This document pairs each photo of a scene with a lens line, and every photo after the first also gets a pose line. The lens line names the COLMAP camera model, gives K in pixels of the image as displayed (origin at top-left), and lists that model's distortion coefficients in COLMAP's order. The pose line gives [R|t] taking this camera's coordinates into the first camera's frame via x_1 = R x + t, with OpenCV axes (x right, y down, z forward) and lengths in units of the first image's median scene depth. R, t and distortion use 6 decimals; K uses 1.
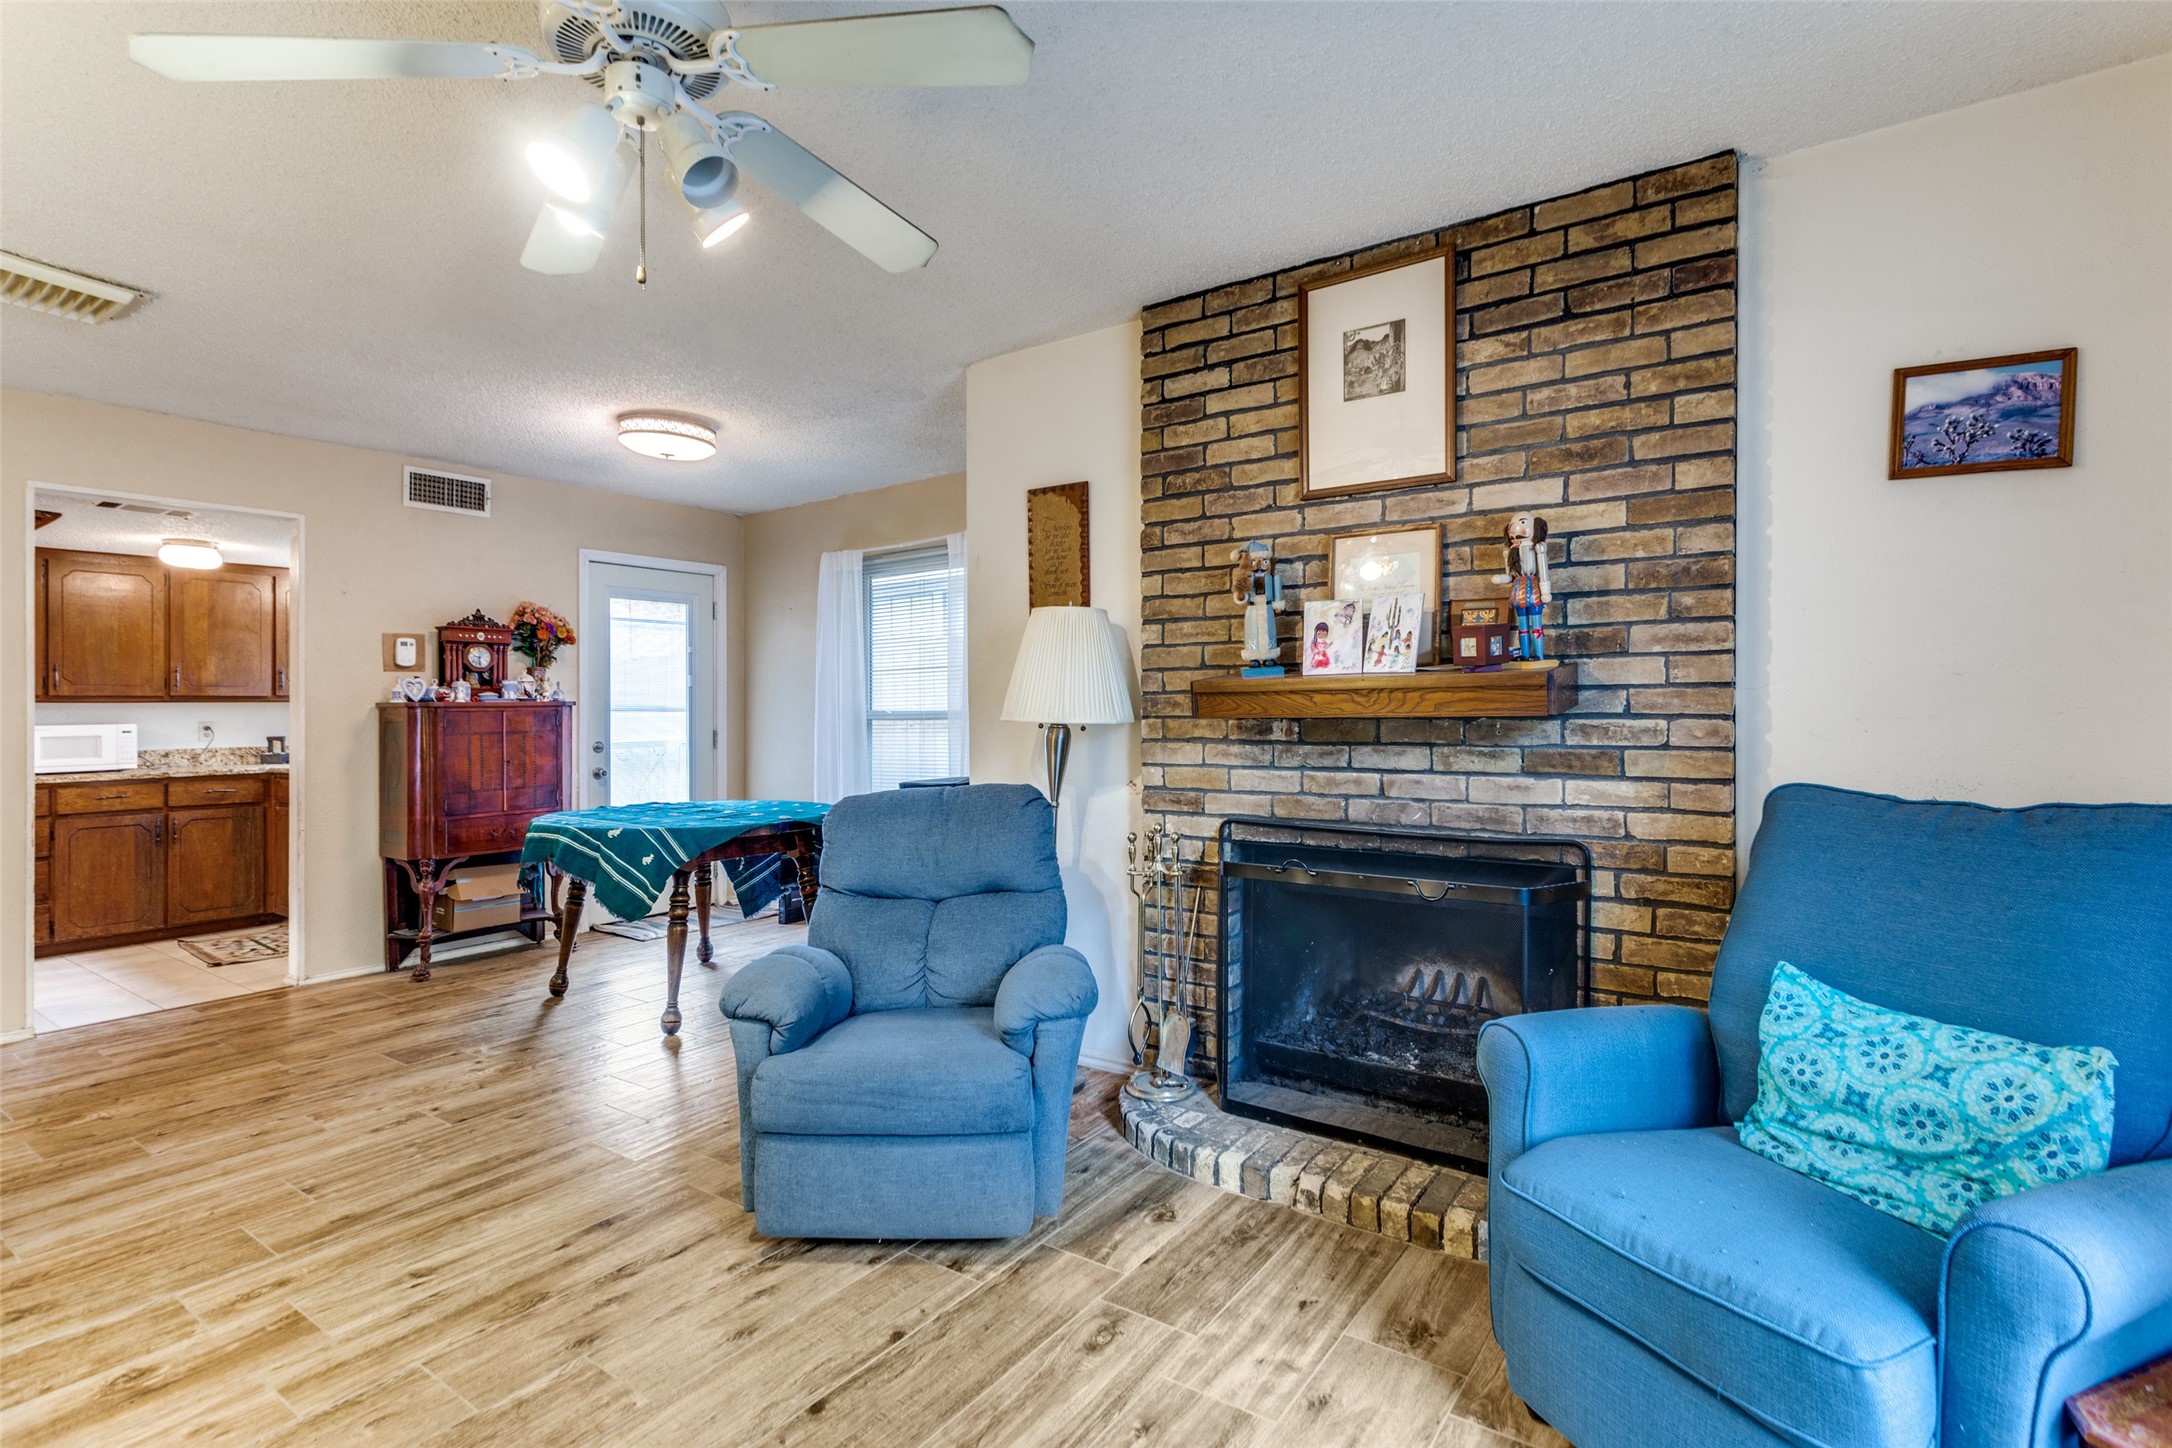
lens RADIAL K [[1037.1, 0, 1082.9], [0, 1037.1, 700.4], [0, 0, 1]] dist [0.003691, -0.002090]
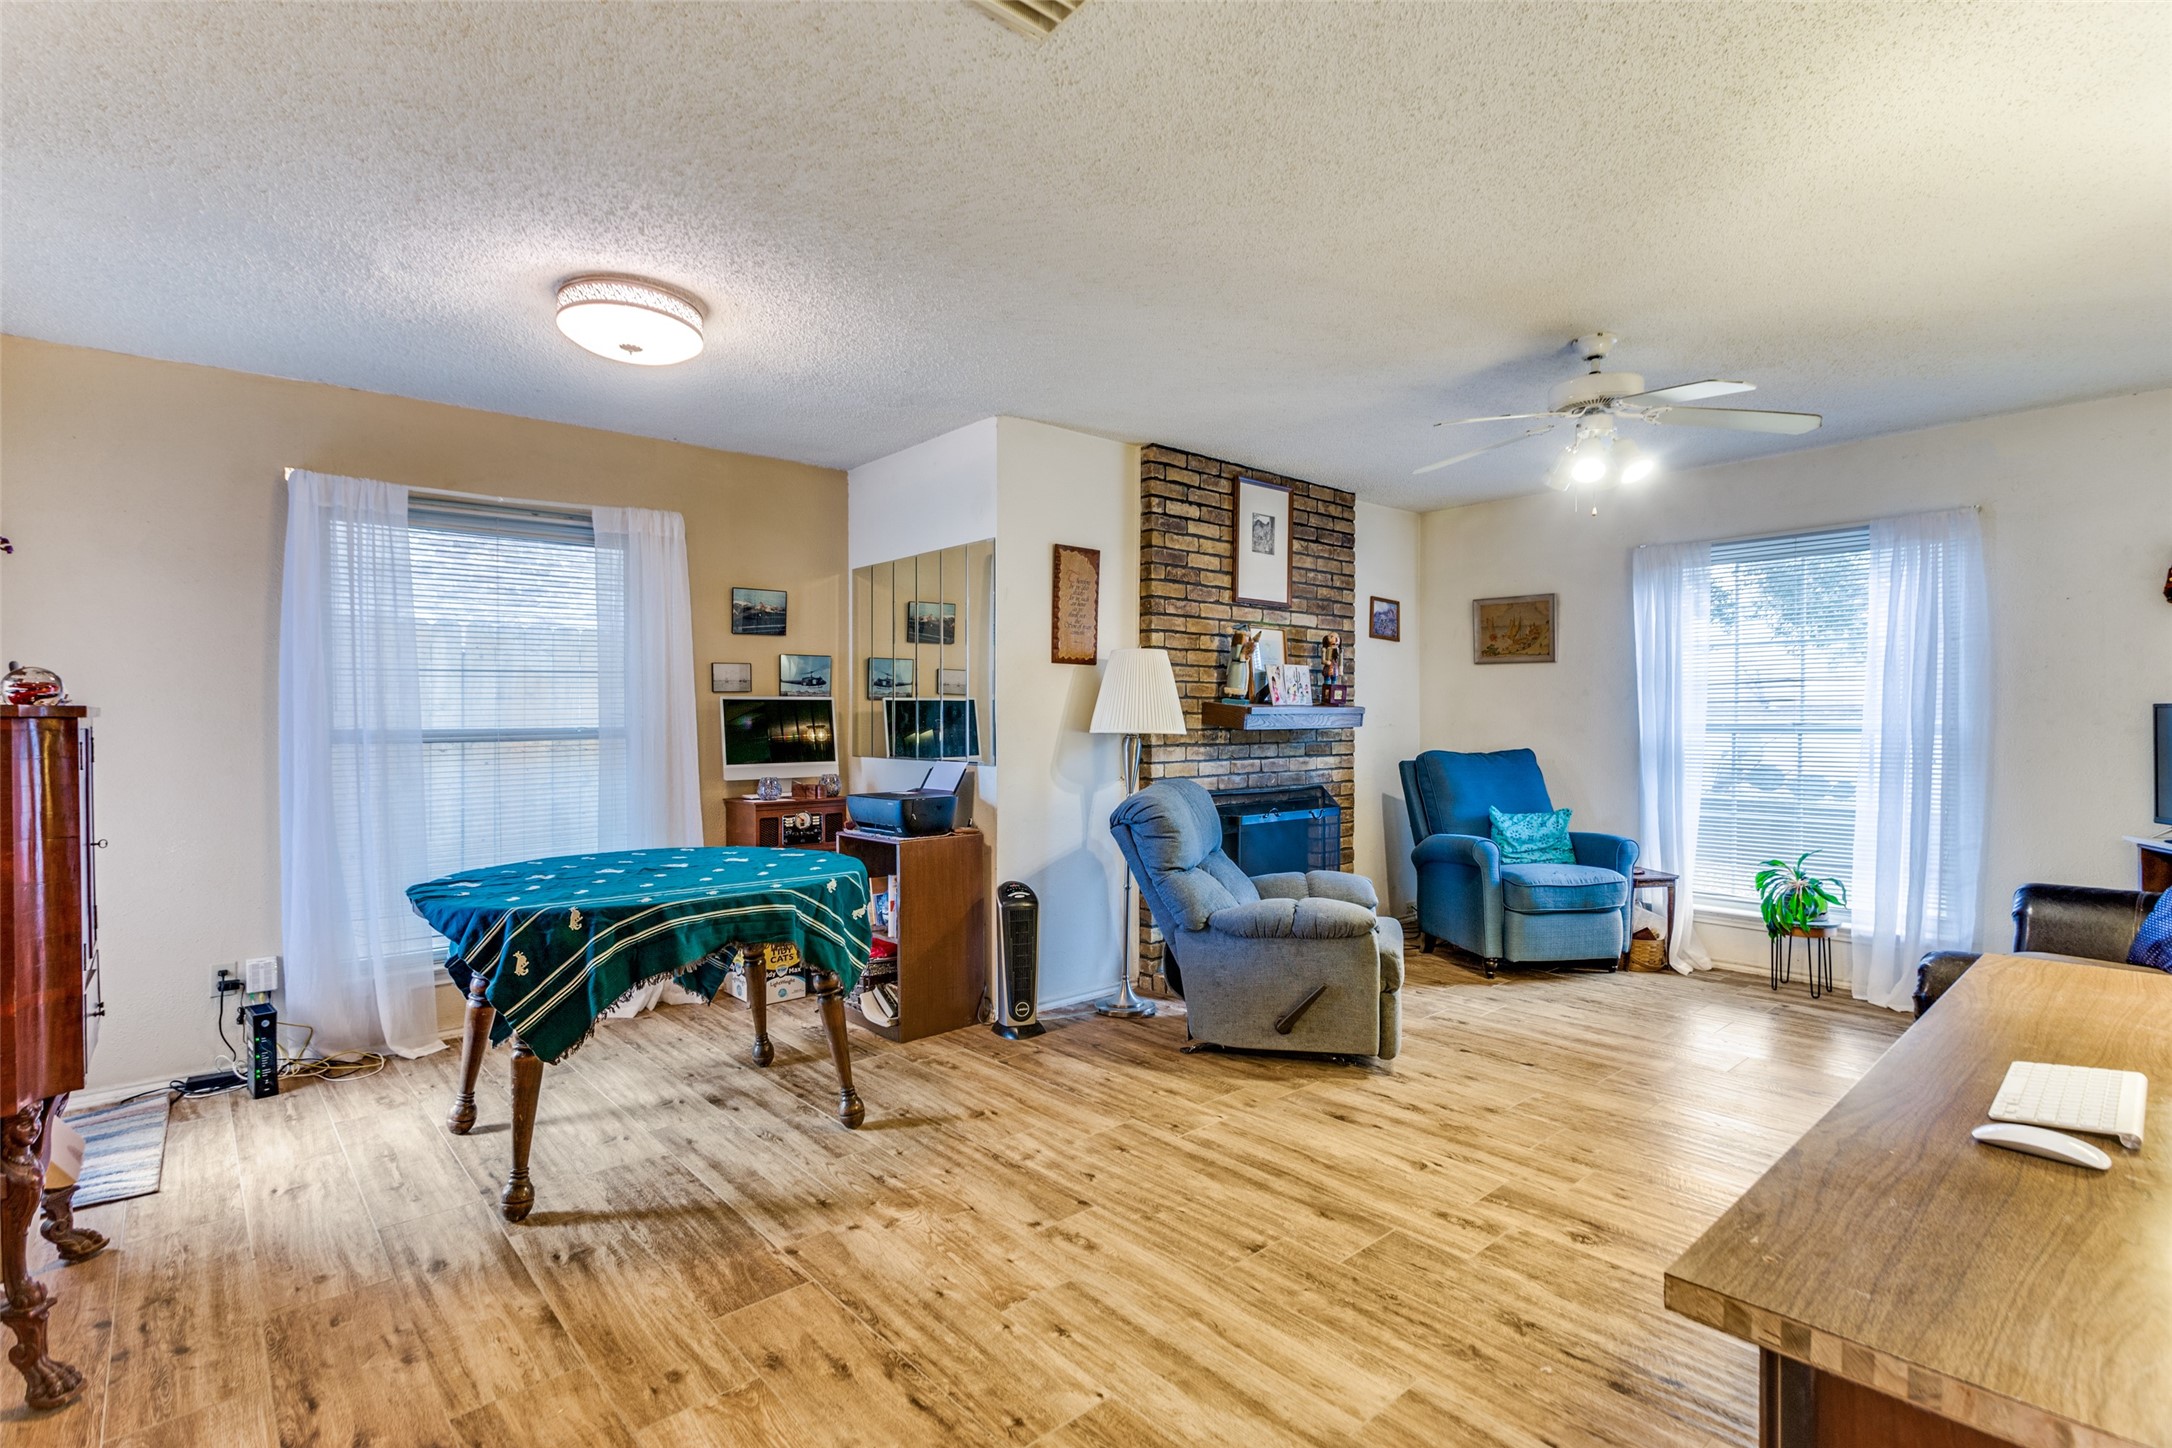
lens RADIAL K [[1024.6, 0, 1086.1], [0, 1024.6, 722.8], [0, 0, 1]] dist [0.006914, 0.000298]
pose [[0.239051, 0.005380, 0.970992, -0.937417], [-0.004212, 0.999981, -0.004504, 0.009141], [-0.970998, -0.003013, 0.239069, 0.527438]]
